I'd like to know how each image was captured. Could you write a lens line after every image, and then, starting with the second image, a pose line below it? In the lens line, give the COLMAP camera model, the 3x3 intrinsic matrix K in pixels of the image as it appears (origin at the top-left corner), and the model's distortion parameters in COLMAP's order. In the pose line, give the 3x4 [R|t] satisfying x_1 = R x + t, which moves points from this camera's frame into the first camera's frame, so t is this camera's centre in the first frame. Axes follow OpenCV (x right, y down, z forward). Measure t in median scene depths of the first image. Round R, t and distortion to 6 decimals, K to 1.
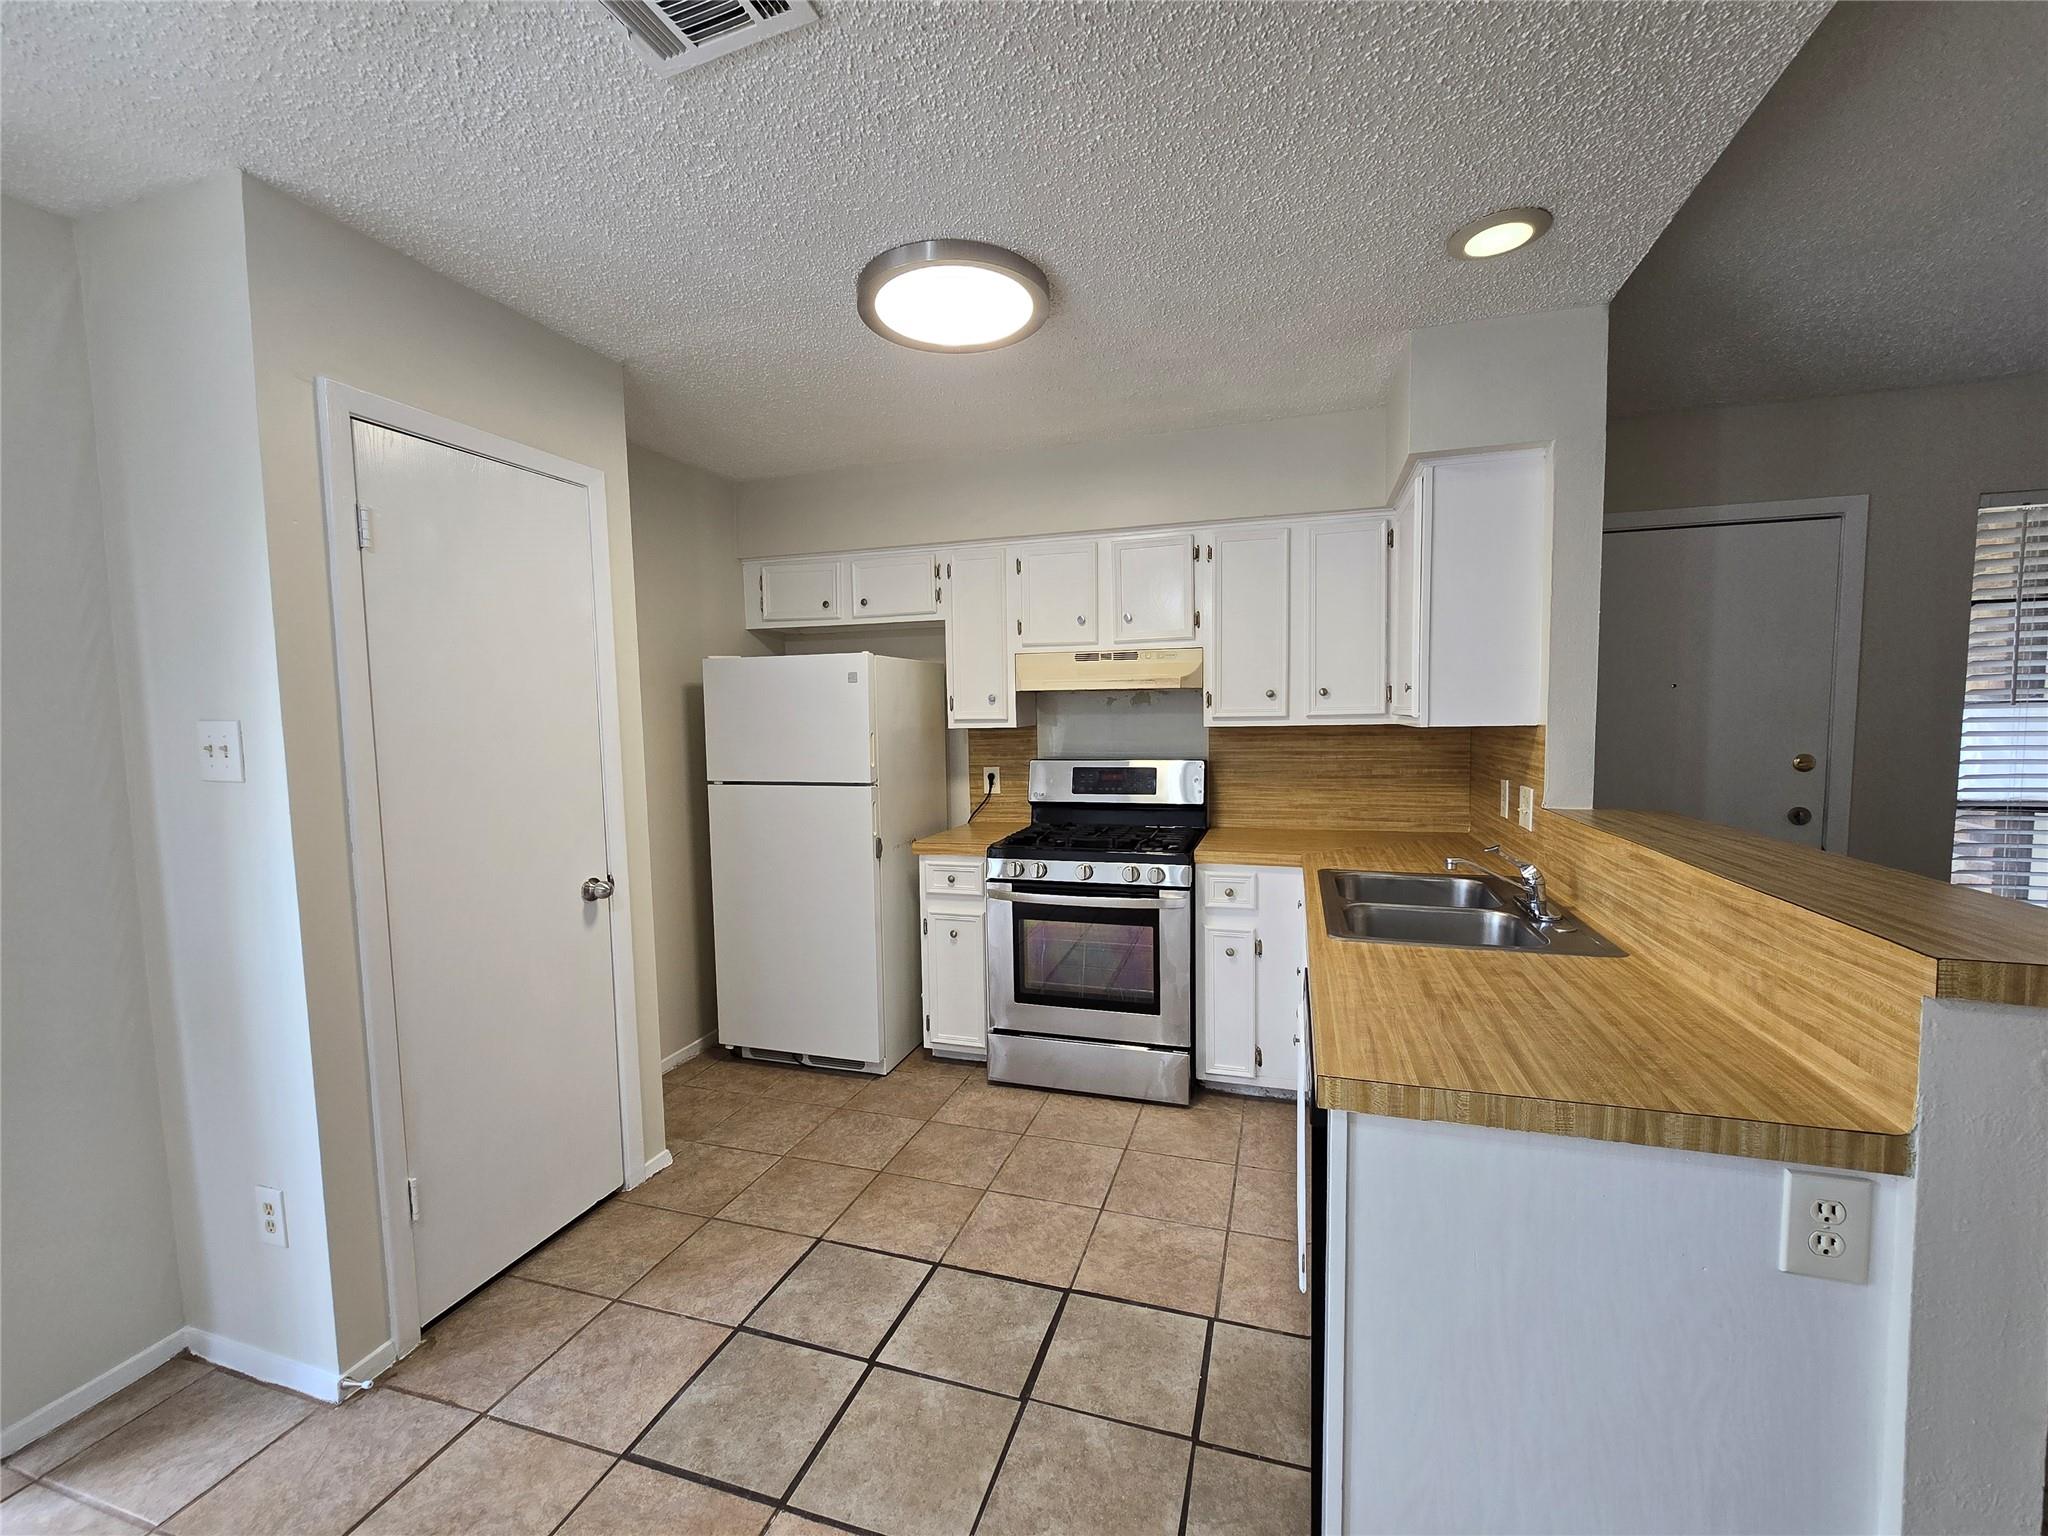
lens RADIAL K [[836.9, 0, 1028.2], [0, 836.9, 769.0], [0, 0, 1]] dist [-0.005472, 0.001655]
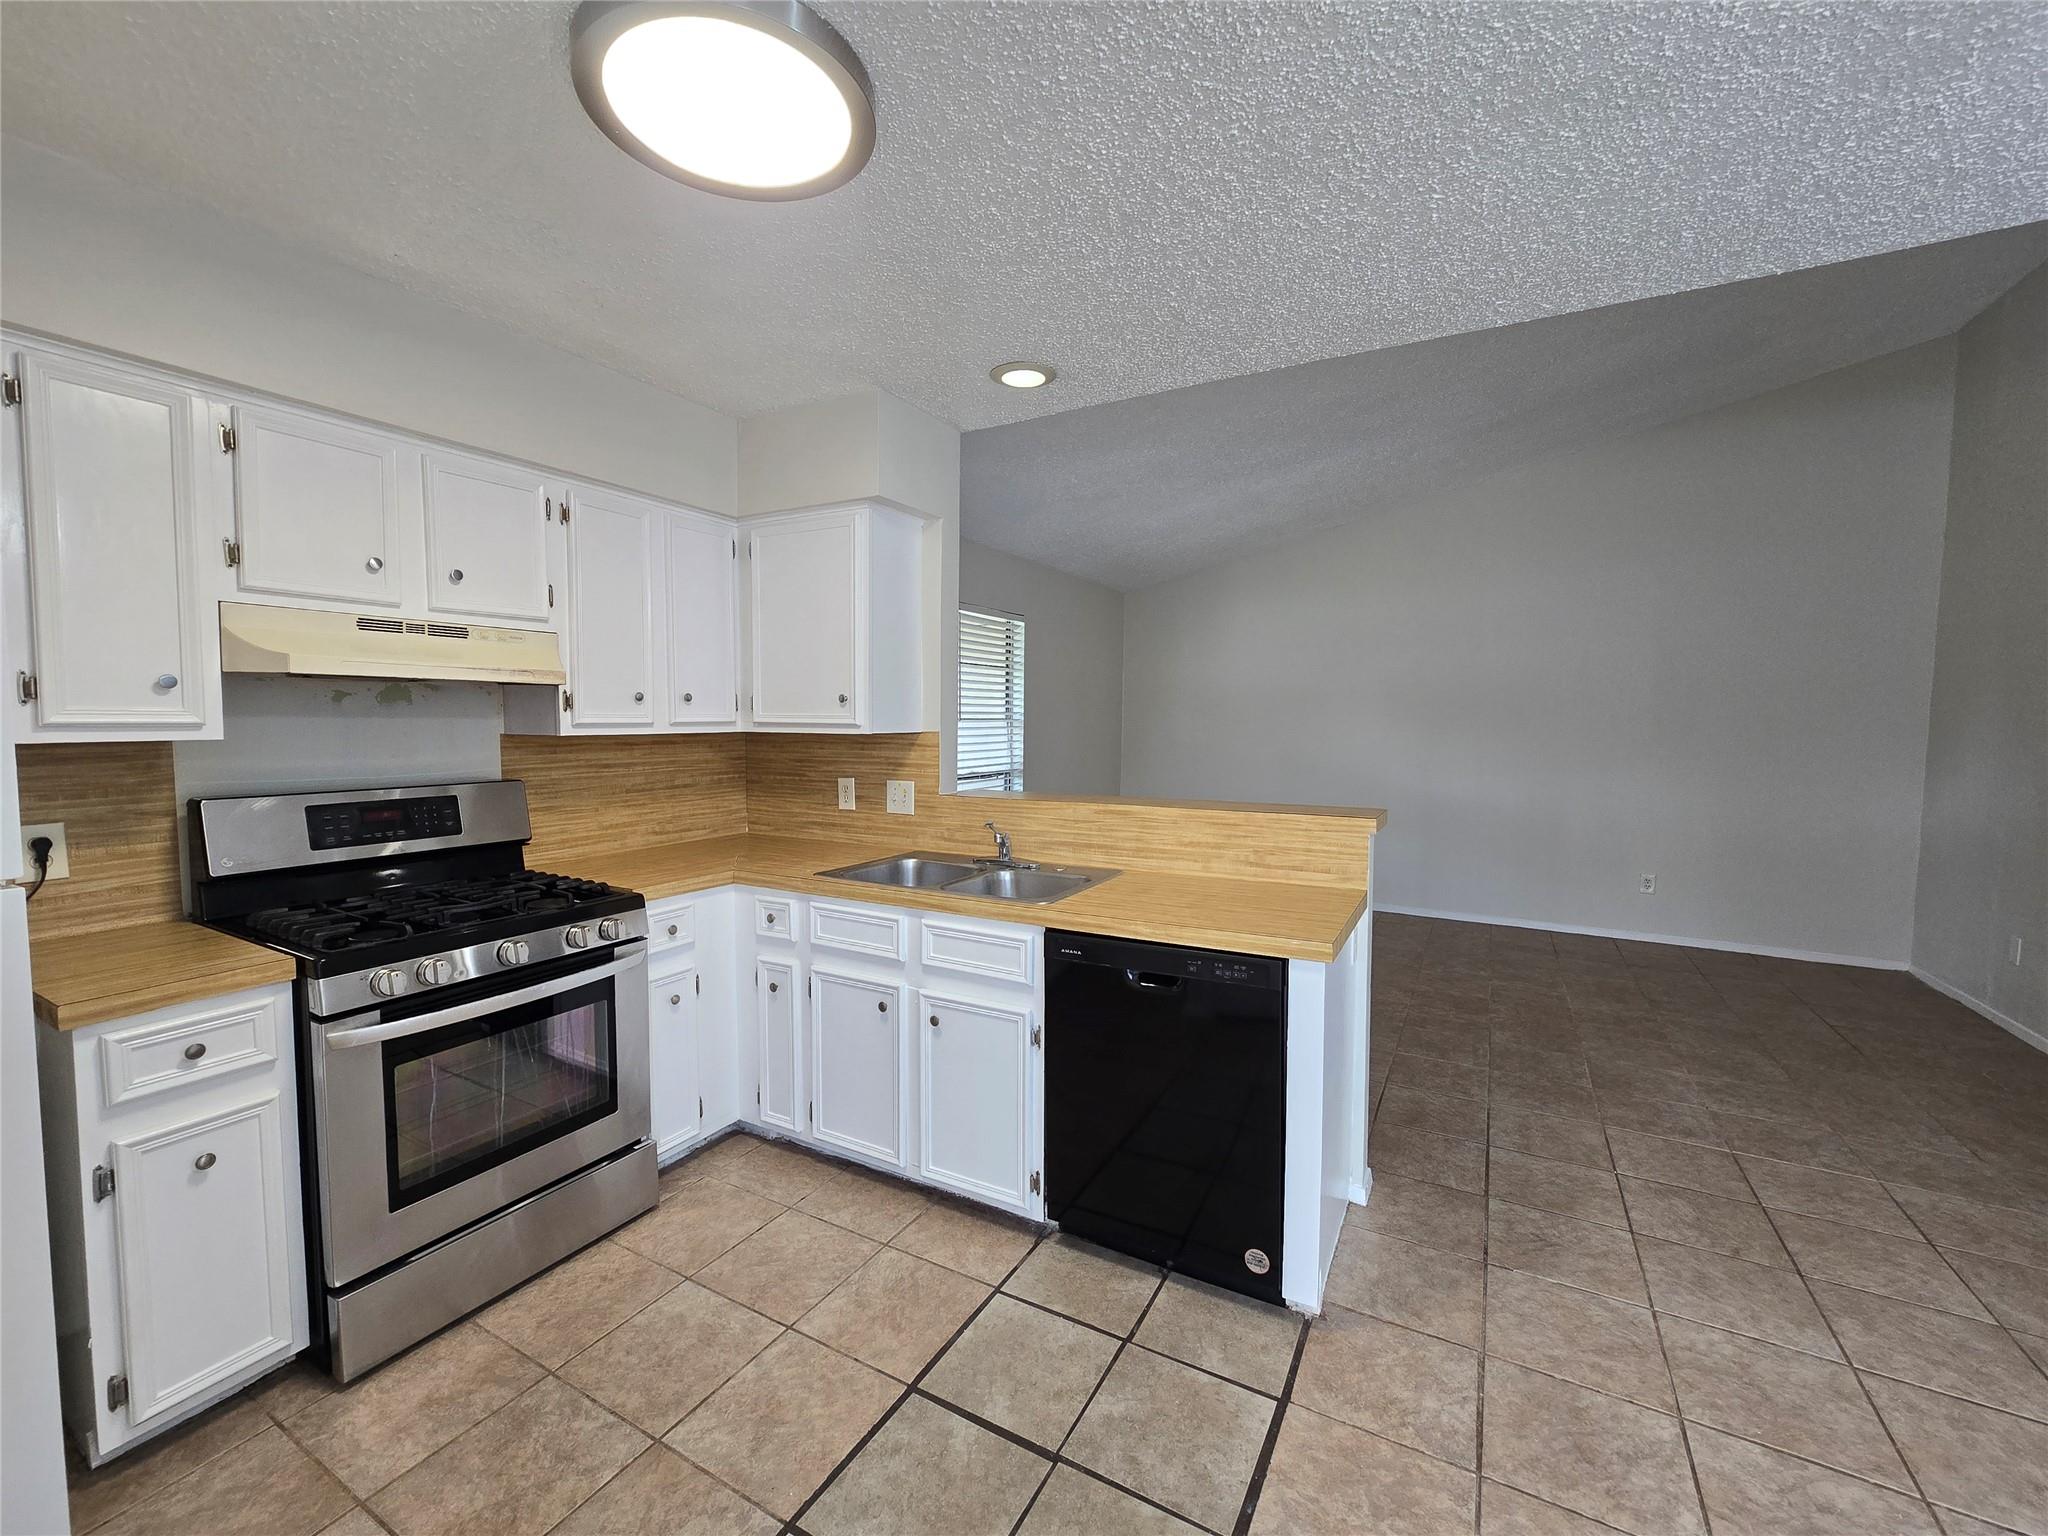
lens RADIAL K [[836.9, 0, 1027.6], [0, 836.9, 769.6], [0, 0, 1]] dist [-0.005472, 0.001655]
pose [[0.201603, -0.044347, 0.978463, -0.569573], [0.057231, 0.997801, 0.033432, -0.025324], [-0.977794, 0.049258, 0.203698, 0.520184]]
